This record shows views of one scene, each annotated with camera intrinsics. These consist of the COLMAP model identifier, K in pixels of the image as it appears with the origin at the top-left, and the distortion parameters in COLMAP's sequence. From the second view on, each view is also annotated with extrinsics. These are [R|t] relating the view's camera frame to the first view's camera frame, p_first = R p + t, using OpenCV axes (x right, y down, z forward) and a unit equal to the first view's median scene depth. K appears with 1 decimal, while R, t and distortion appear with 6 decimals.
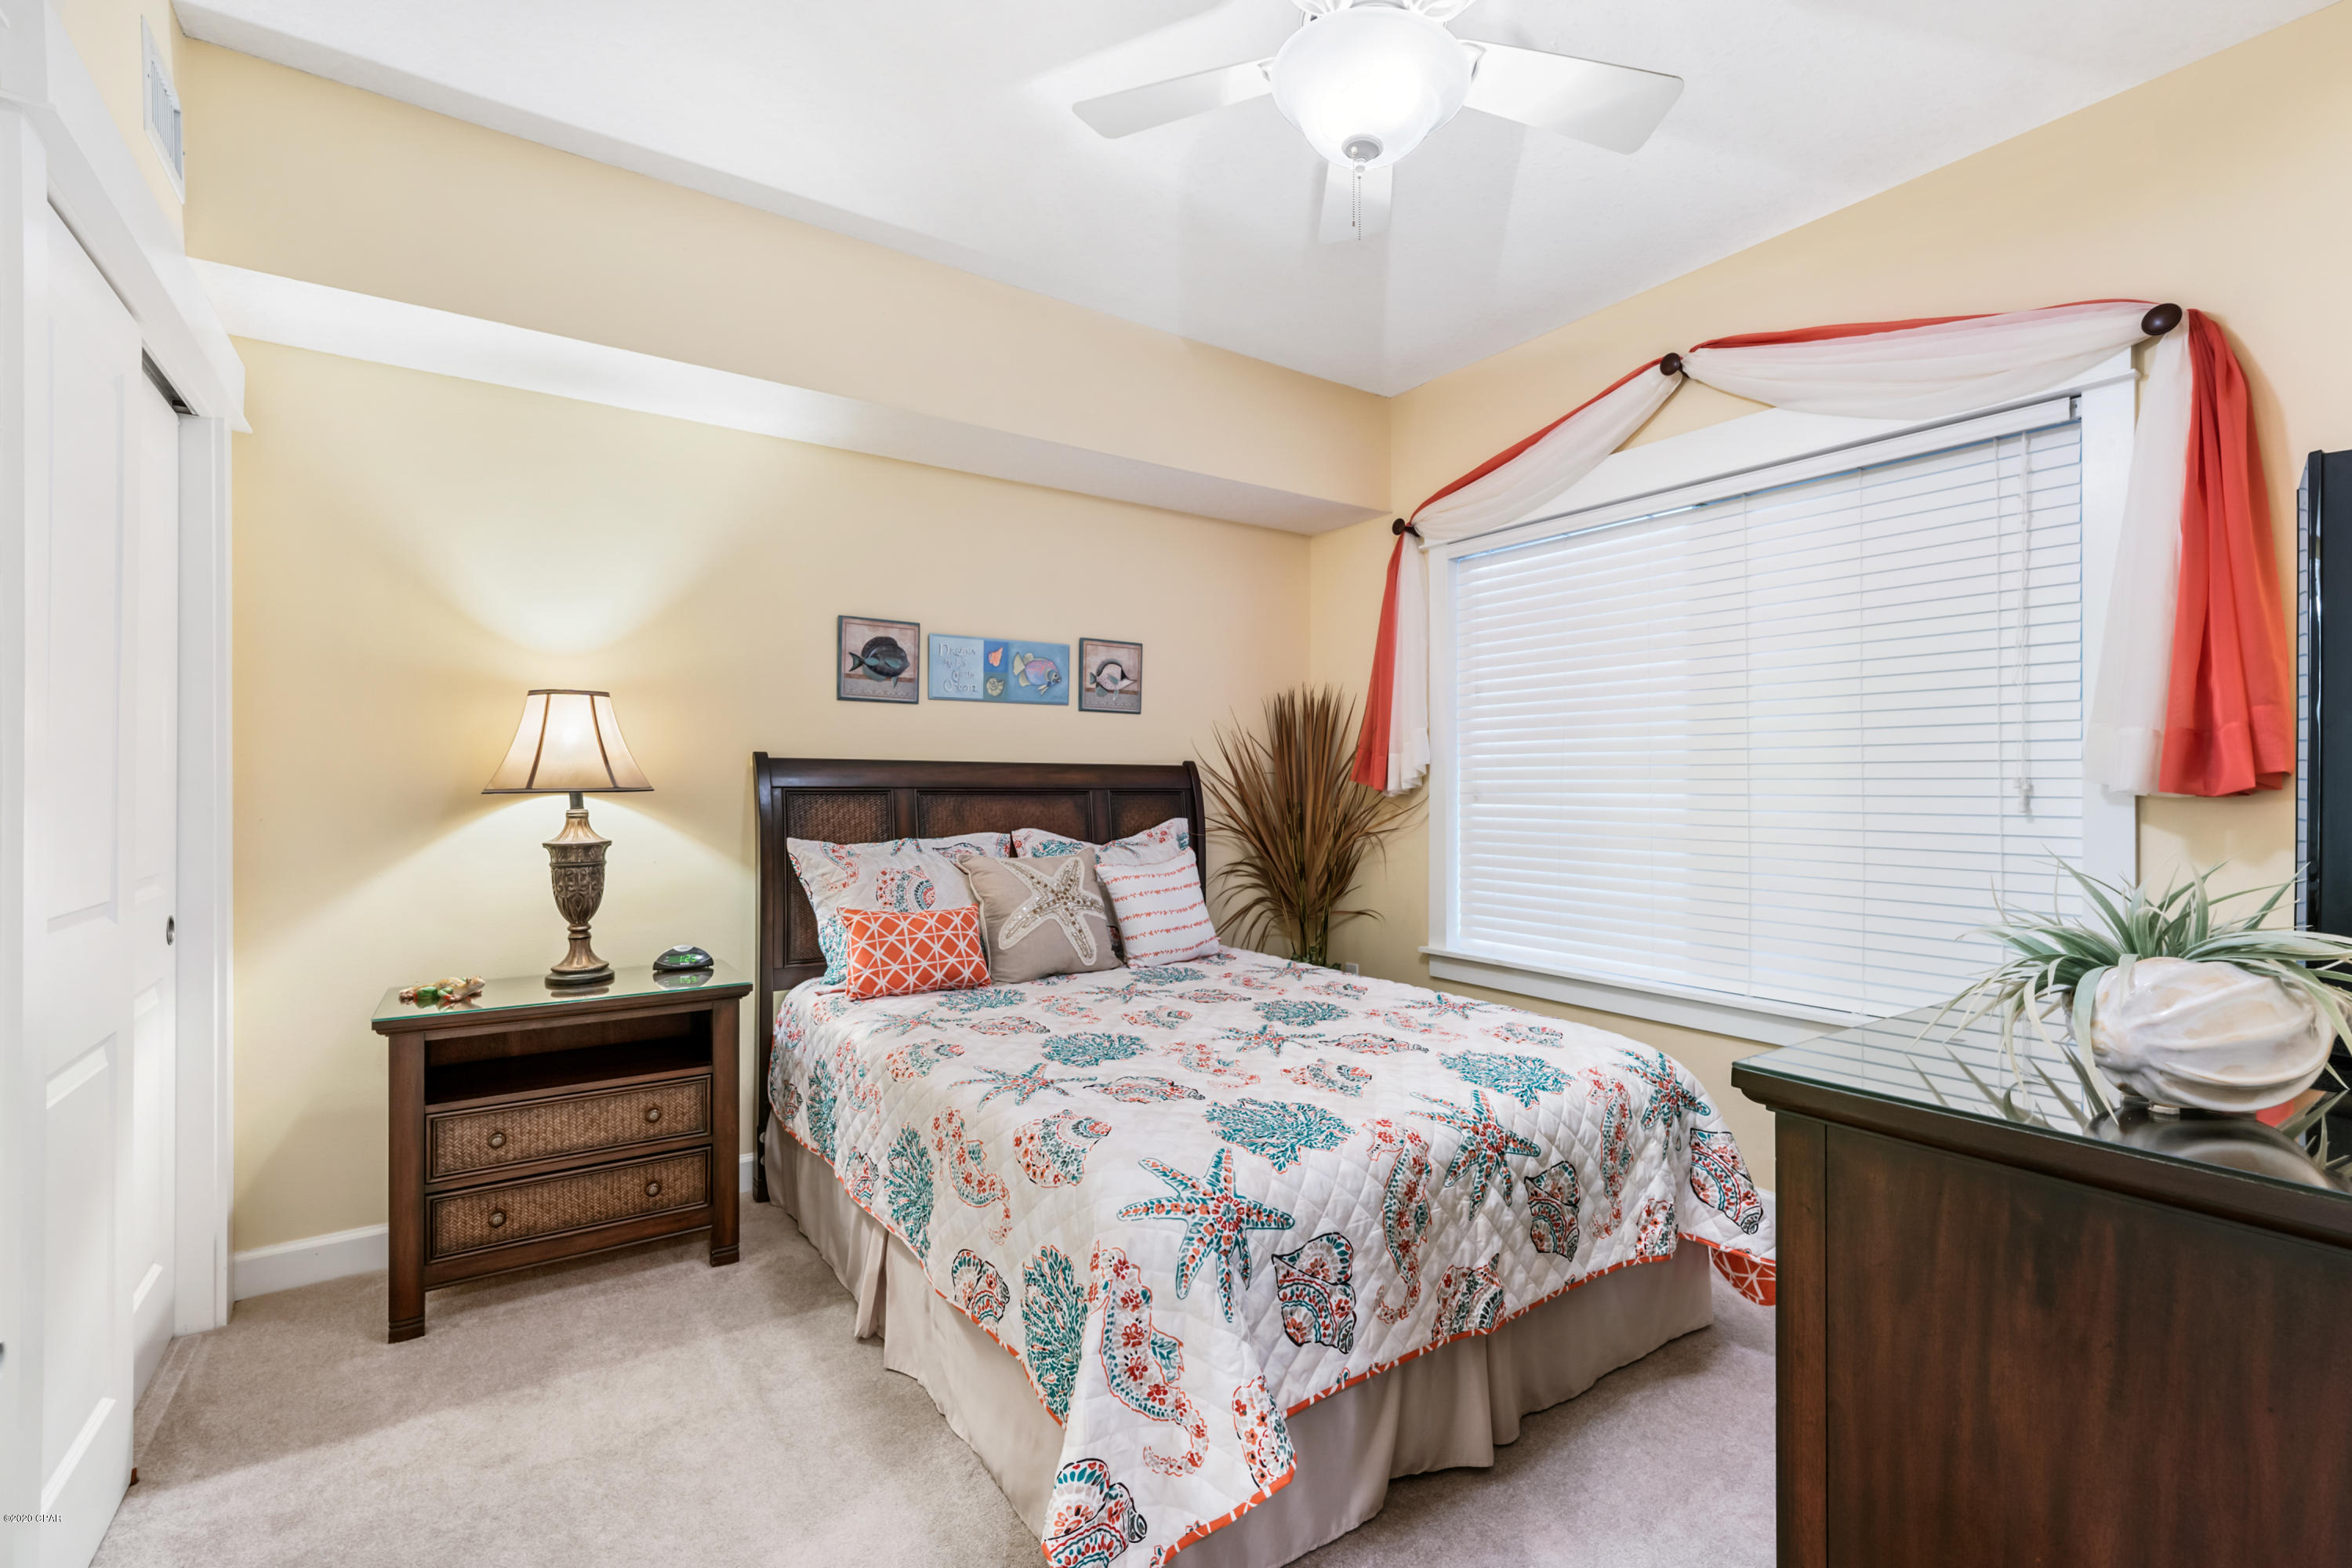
lens RADIAL K [[1021.9, 0, 1176.9], [0, 1021.9, 782.9], [0, 0, 1]] dist [-0.004824, 0.005111]
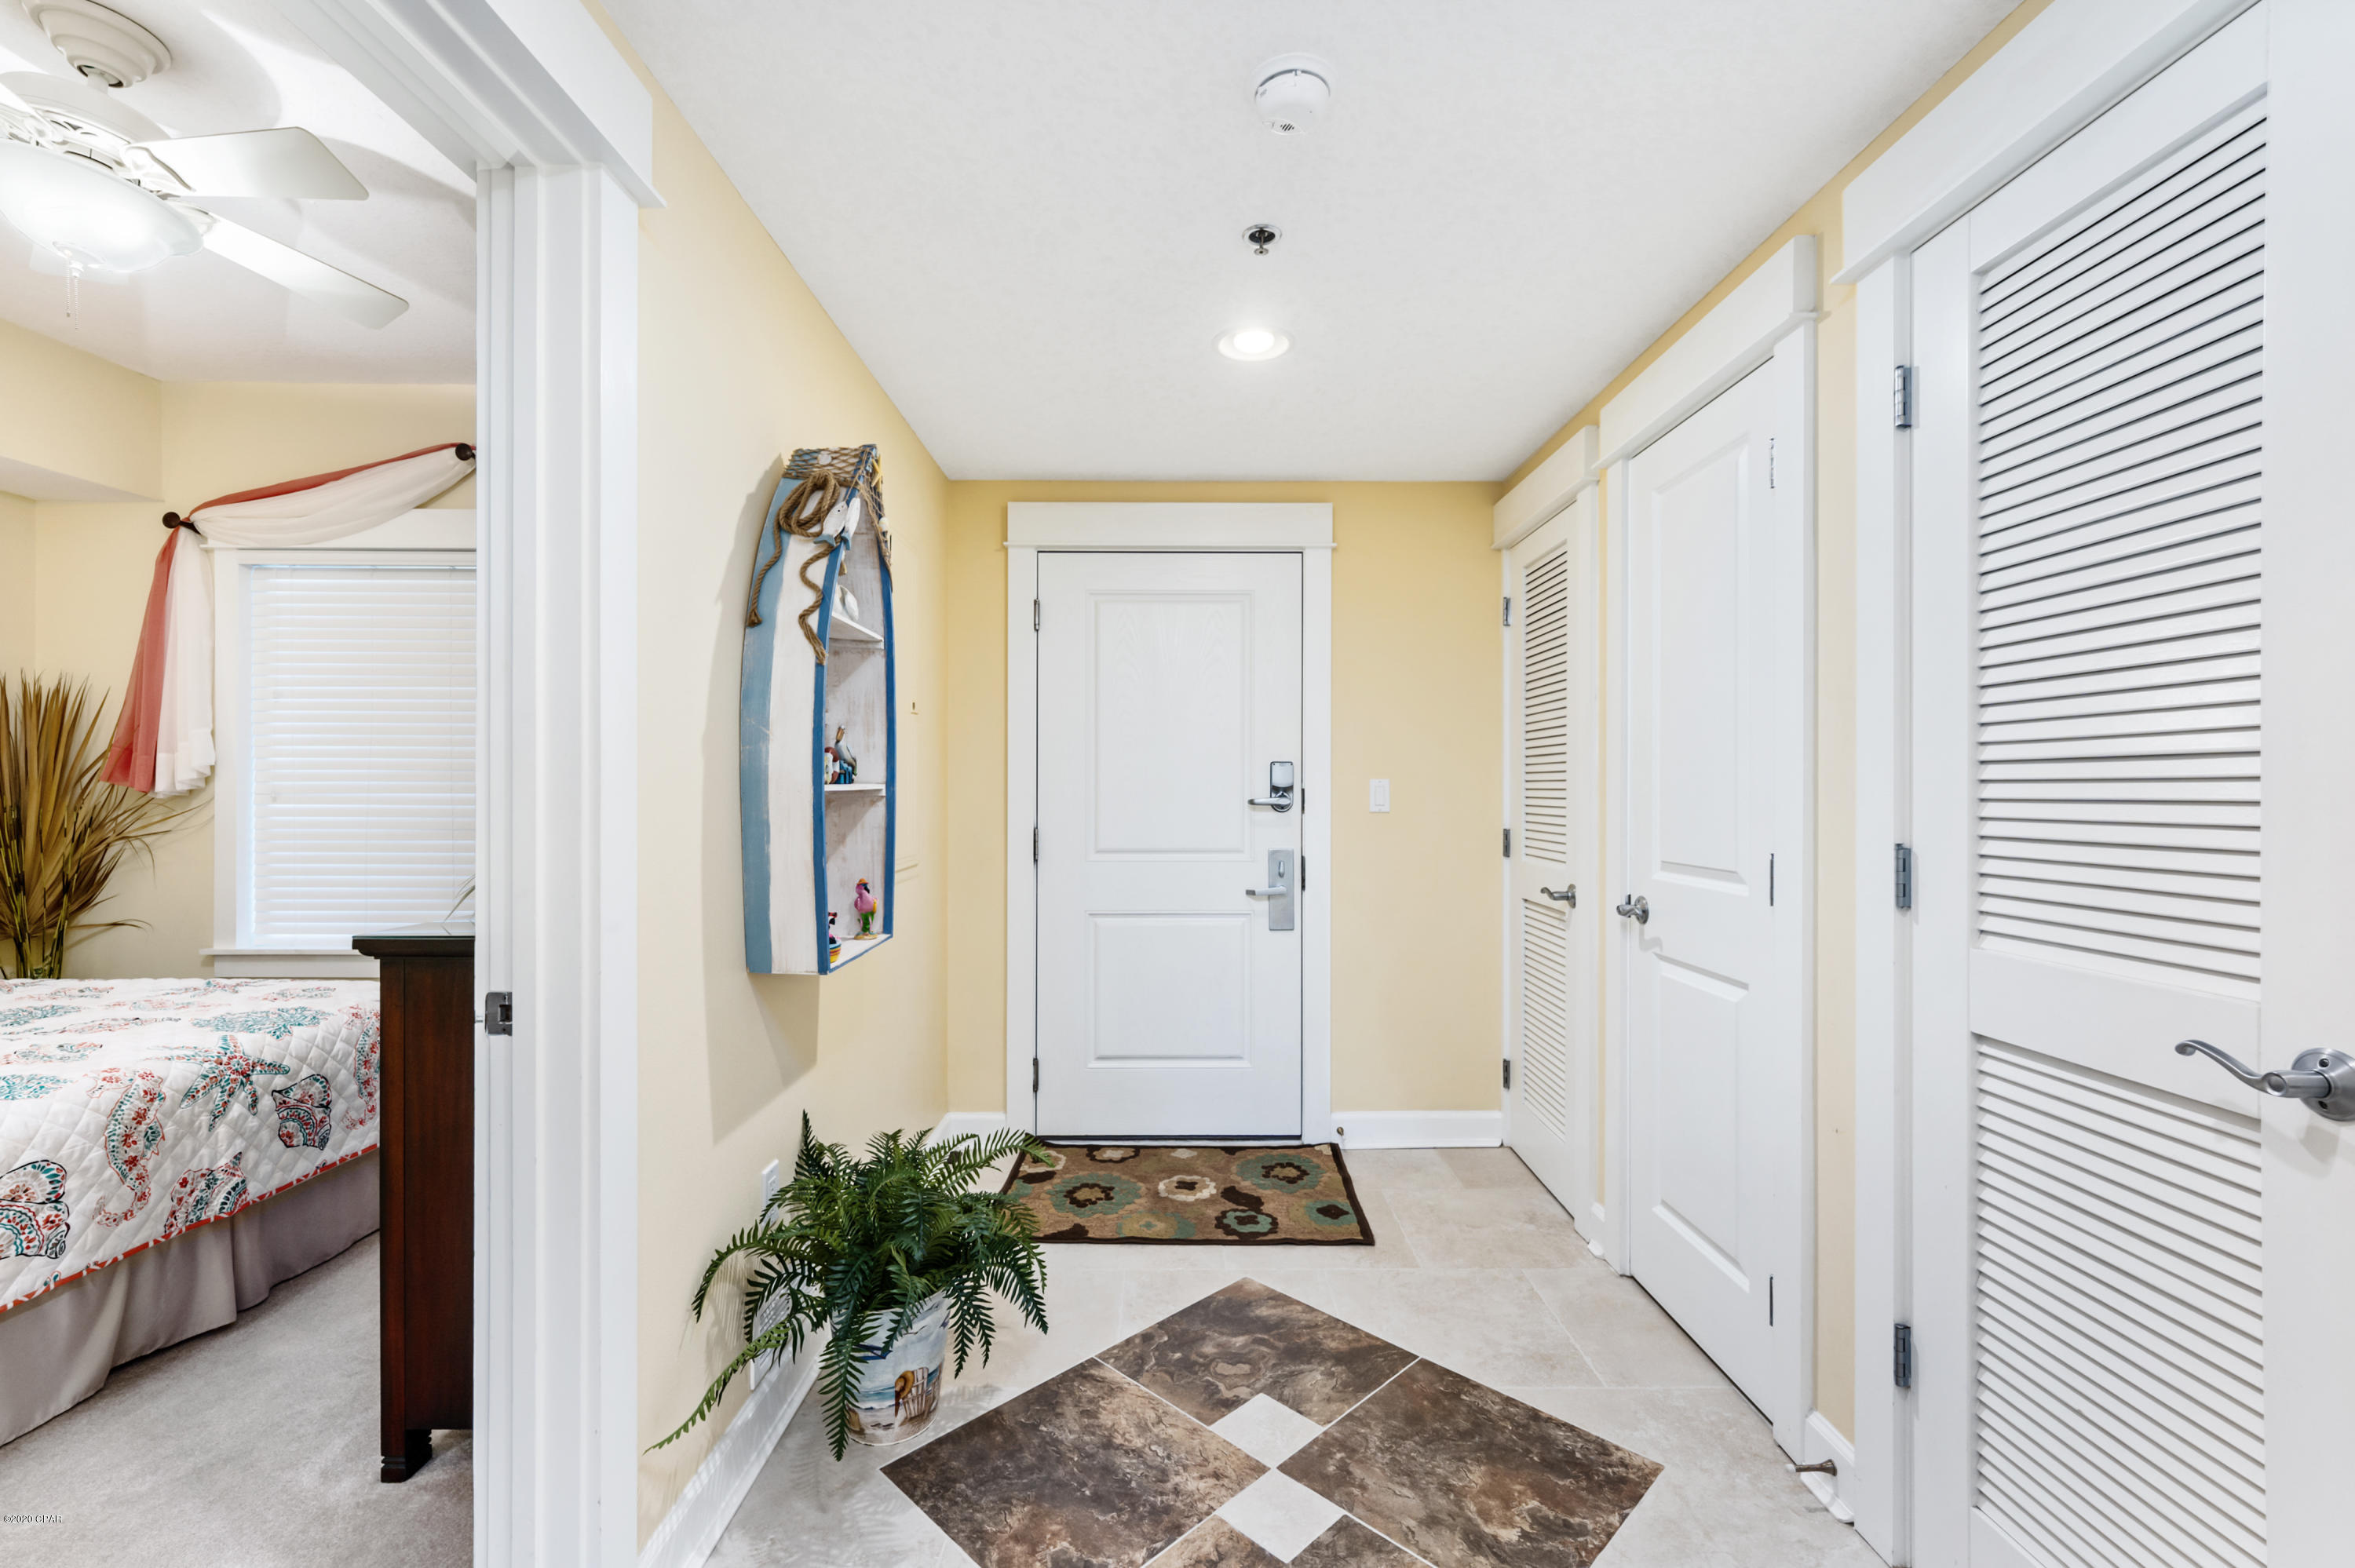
lens RADIAL K [[1023.0, 0, 1196.8], [0, 1023.0, 788.9], [0, 0, 1]] dist [-0.004824, 0.005111]
pose [[0.568652, -0.000436, 0.822578, -0.058787], [-0.002488, 0.999994, 0.002249, -0.000011], [-0.822575, -0.003325, 0.568647, -0.713220]]
